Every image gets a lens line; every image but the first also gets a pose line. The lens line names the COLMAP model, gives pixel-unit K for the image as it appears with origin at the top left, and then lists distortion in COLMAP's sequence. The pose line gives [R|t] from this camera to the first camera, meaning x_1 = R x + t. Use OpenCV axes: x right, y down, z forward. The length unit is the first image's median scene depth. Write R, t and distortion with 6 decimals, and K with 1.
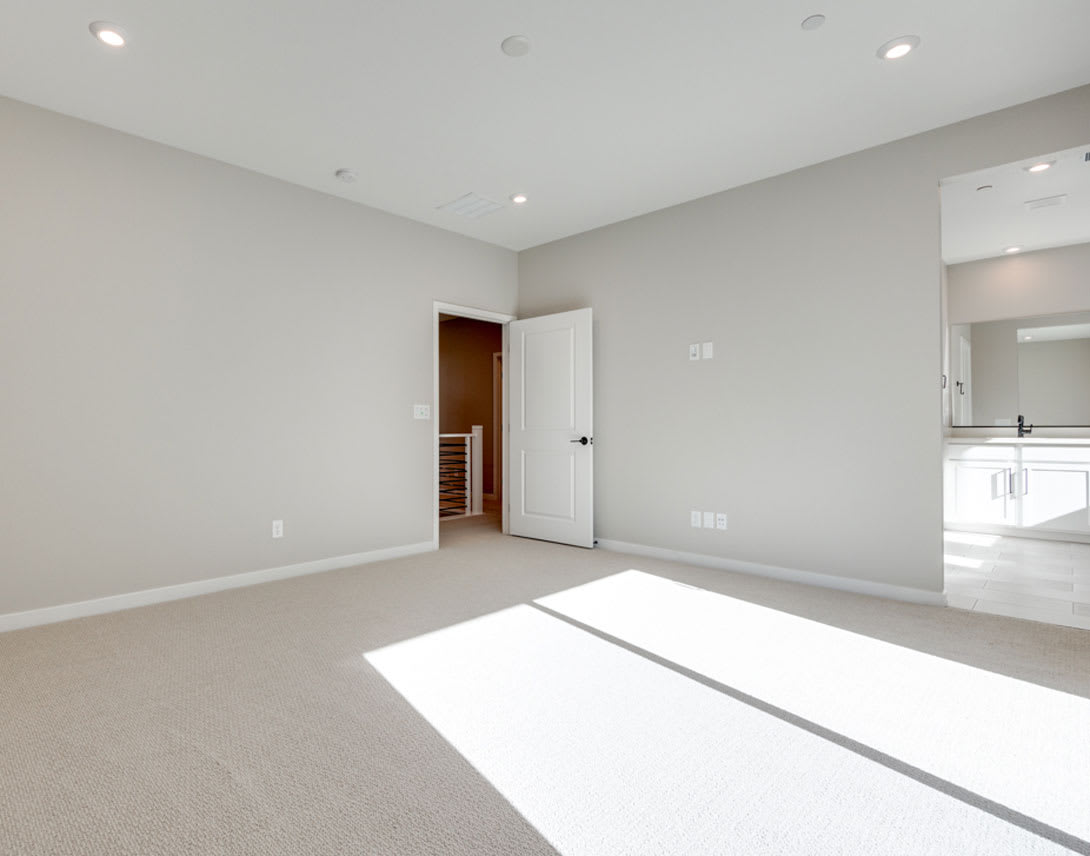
lens RADIAL K [[542.5, 0, 544.8], [0, 542.5, 410.2], [0, 0, 1]] dist [0.002204, 0.000325]
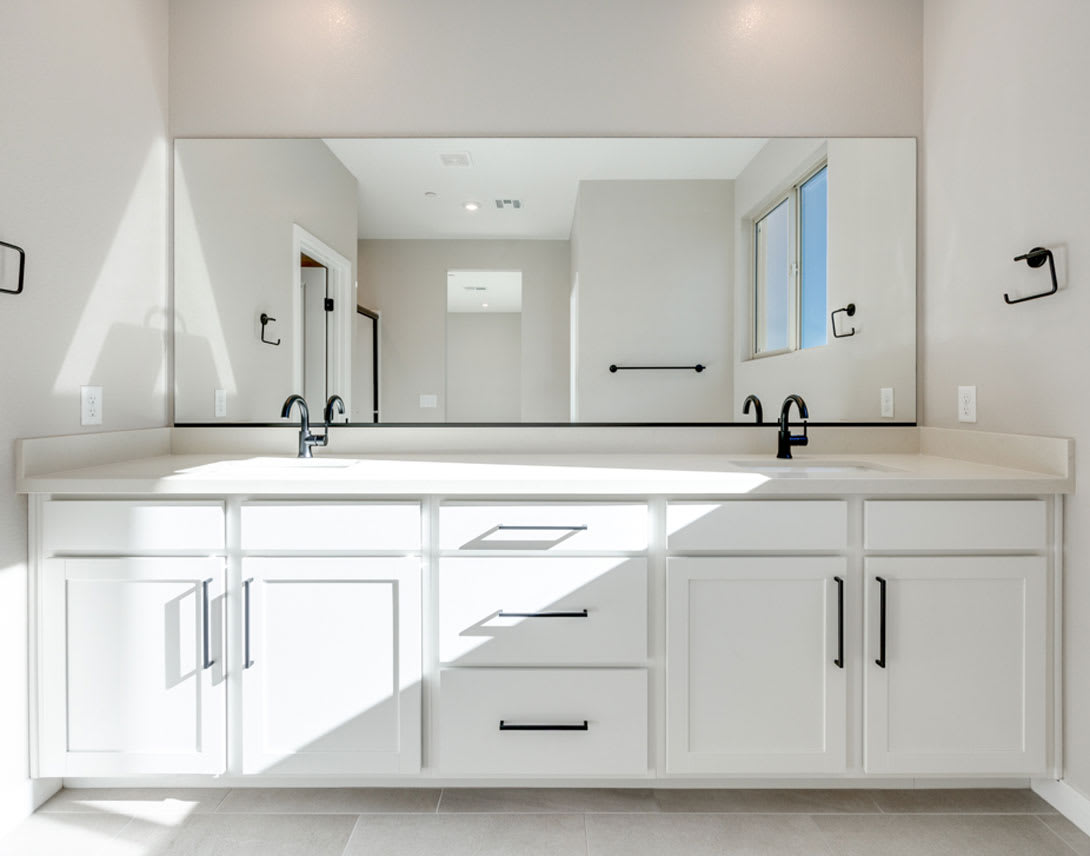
lens RADIAL K [[542.5, 0, 544.8], [0, 542.5, 410.2], [0, 0, 1]] dist [0.002204, 0.000325]
pose [[0.710589, -0.025396, 0.703149, 0.774680], [-0.012306, 0.998747, 0.048509, 0.000551], [-0.703500, -0.043123, 0.709386, 0.667507]]
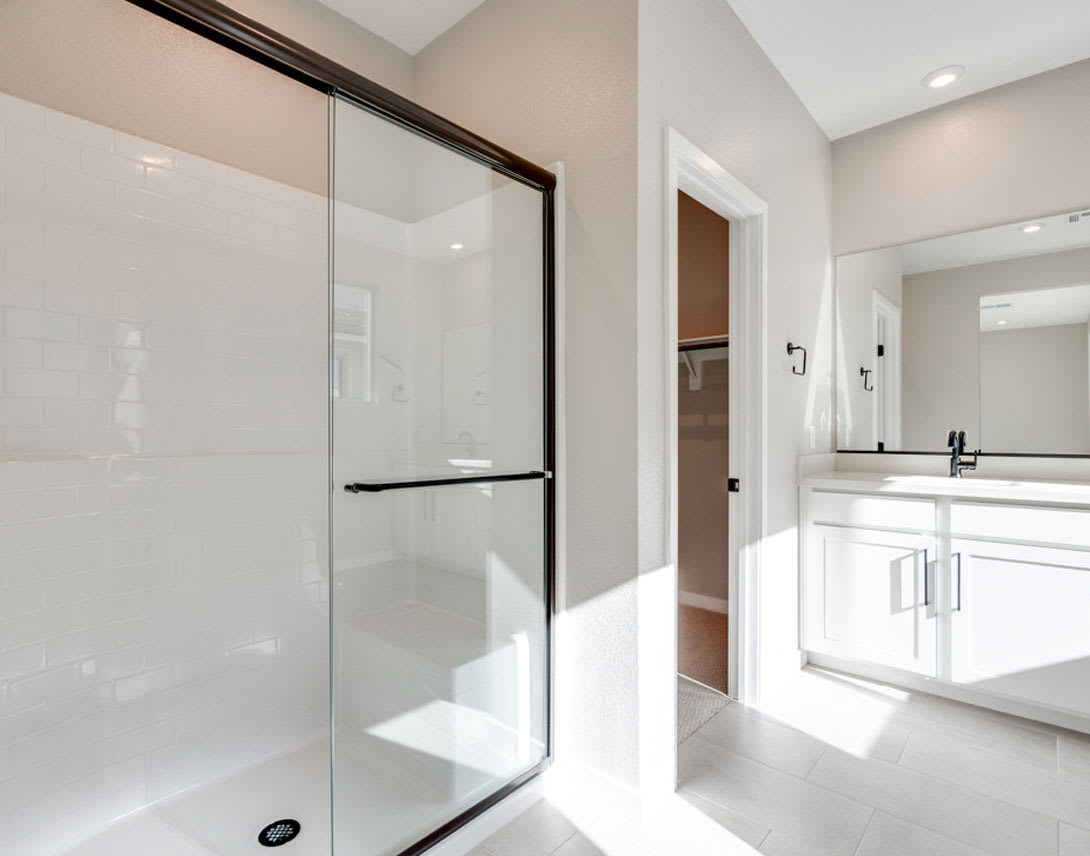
lens RADIAL K [[566.3, 0, 545.0], [0, 566.3, 428.0], [0, 0, 1]] dist [0.003092, 0.000680]
pose [[0.999192, -0.005576, 0.039810, 0.515243], [0.004736, 0.999765, 0.021163, -0.005760], [-0.039919, -0.020957, 0.998983, 0.537498]]
